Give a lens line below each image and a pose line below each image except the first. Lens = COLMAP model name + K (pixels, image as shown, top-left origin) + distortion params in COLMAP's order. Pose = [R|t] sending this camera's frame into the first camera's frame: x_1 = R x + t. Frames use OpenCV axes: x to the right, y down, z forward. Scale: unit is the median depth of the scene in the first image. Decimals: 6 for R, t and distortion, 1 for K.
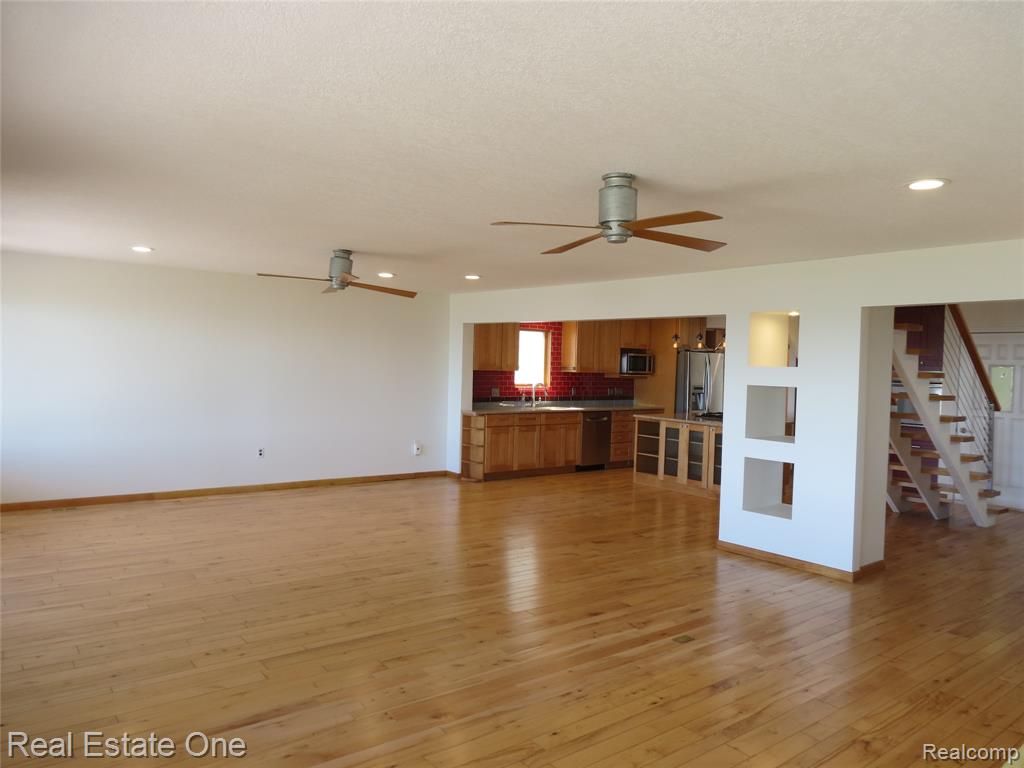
lens RADIAL K [[730.6, 0, 513.2], [0, 730.6, 400.0], [0, 0, 1]] dist [-0.063601, 0.060109]
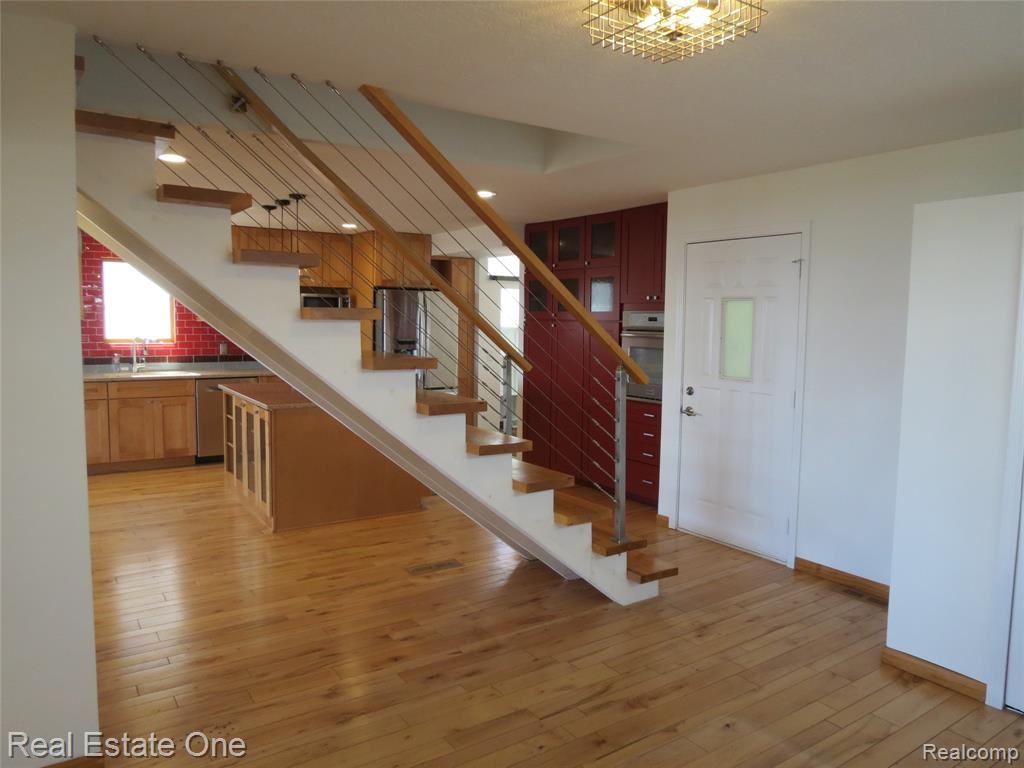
lens RADIAL K [[723.4, 0, 511.7], [0, 723.4, 381.9], [0, 0, 1]] dist [-0.034289, 0.003501]
pose [[0.998398, -0.004559, -0.056405, 0.430072], [0.006798, 0.999194, 0.039558, -0.005615], [0.056179, -0.039878, 0.997624, 0.345455]]
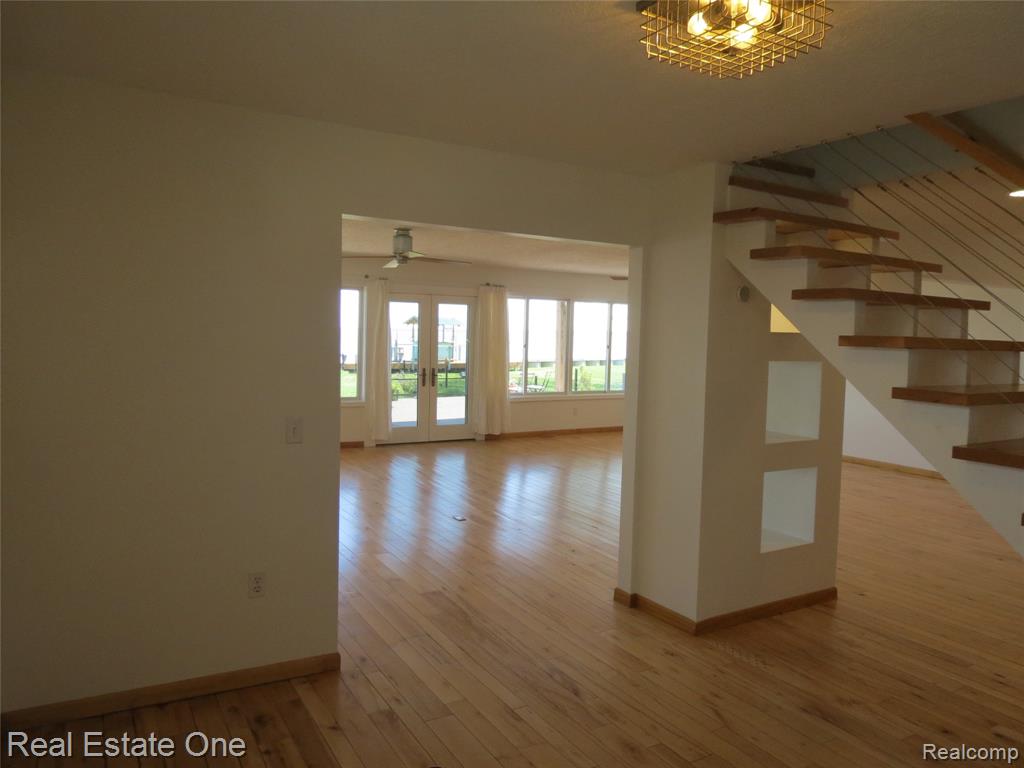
lens RADIAL K [[723.4, 0, 511.7], [0, 723.4, 381.9], [0, 0, 1]] dist [-0.034289, 0.003501]
pose [[-0.127772, 0.035419, -0.991171, 0.651973], [-0.079101, 0.995815, 0.045782, -0.006346], [0.988644, 0.084253, -0.124436, 0.510081]]
